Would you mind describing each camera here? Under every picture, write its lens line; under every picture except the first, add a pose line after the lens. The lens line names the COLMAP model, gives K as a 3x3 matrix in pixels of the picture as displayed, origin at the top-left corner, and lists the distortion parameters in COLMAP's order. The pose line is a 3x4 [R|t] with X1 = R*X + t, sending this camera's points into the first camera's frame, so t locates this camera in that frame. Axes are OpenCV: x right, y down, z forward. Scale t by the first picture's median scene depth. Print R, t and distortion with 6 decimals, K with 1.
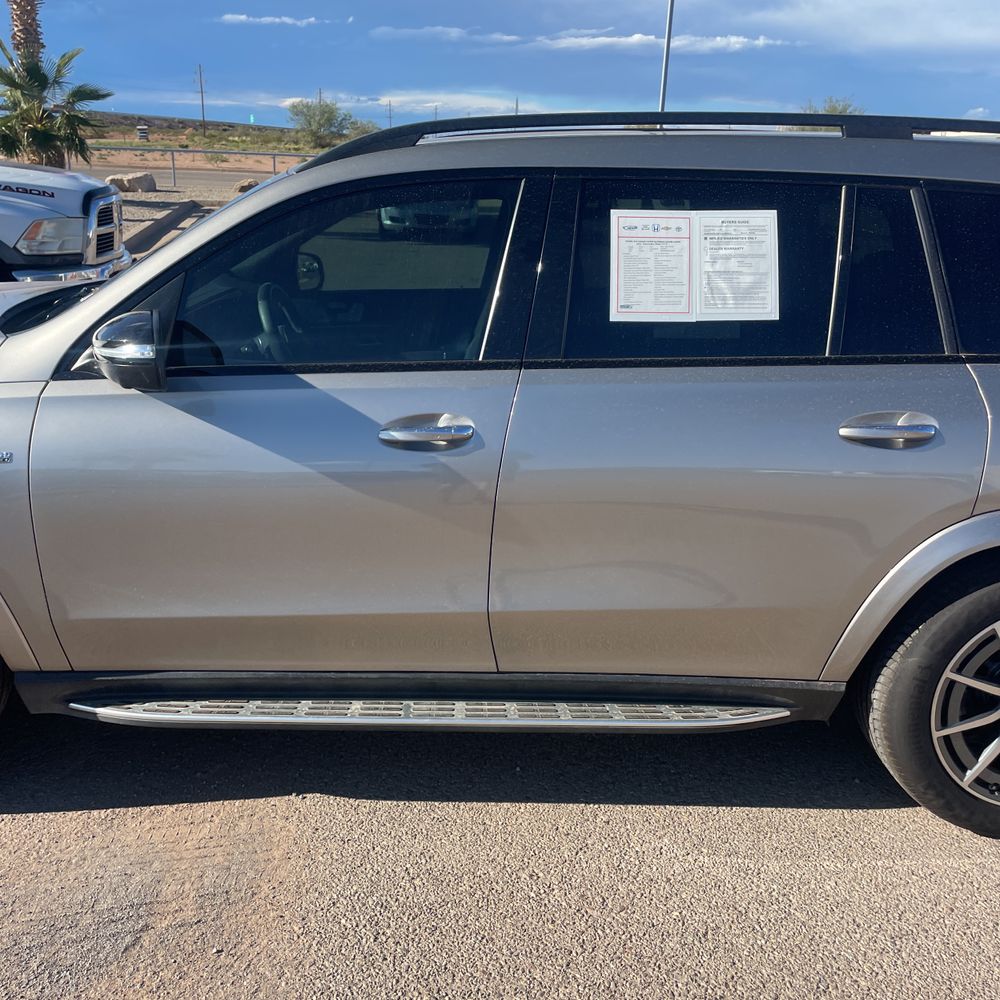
lens RADIAL K [[1012.2, 0, 502.1], [0, 1012.2, 494.6], [0, 0, 1]] dist [0.092368, -0.120091]
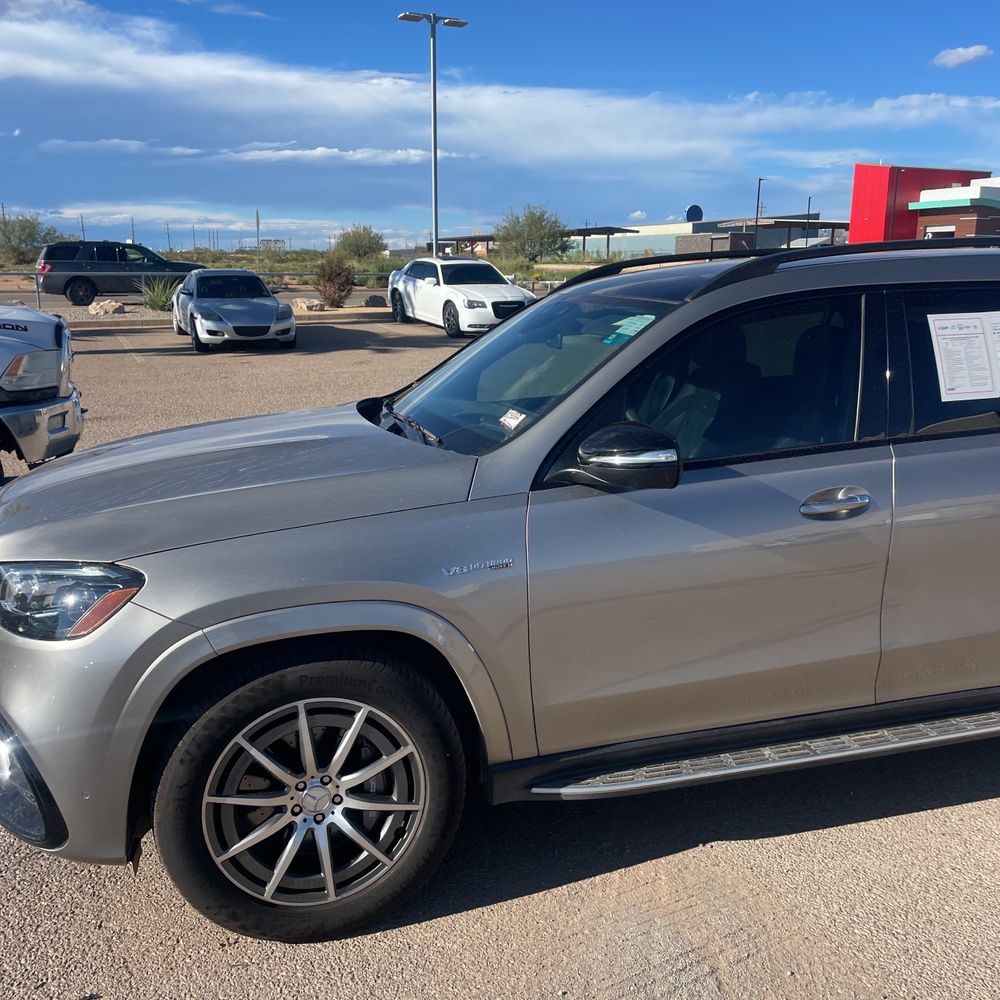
lens RADIAL K [[1012.2, 0, 502.1], [0, 1012.2, 494.6], [0, 0, 1]] dist [0.092368, -0.120091]
pose [[0.961543, -0.094901, 0.257739, -0.702827], [0.118735, 0.989818, -0.078505, -0.022524], [-0.247664, 0.106088, 0.963020, -0.058268]]
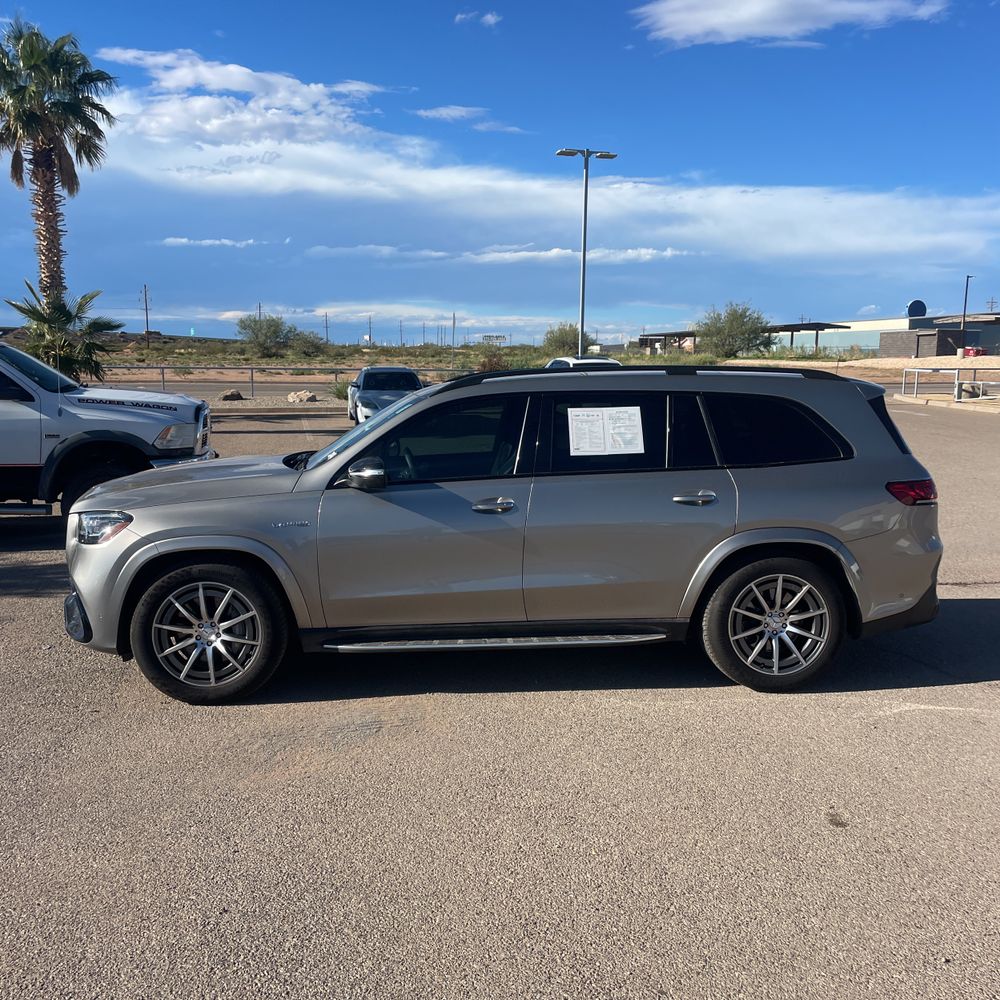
lens RADIAL K [[1012.2, 0, 502.5], [0, 1012.2, 486.4], [0, 0, 1]] dist [0.121398, -0.168841]
pose [[0.997397, -0.035535, 0.062738, -0.178261], [0.046952, 0.980445, -0.191109, 0.302270], [-0.054720, 0.193558, 0.979562, -1.118925]]
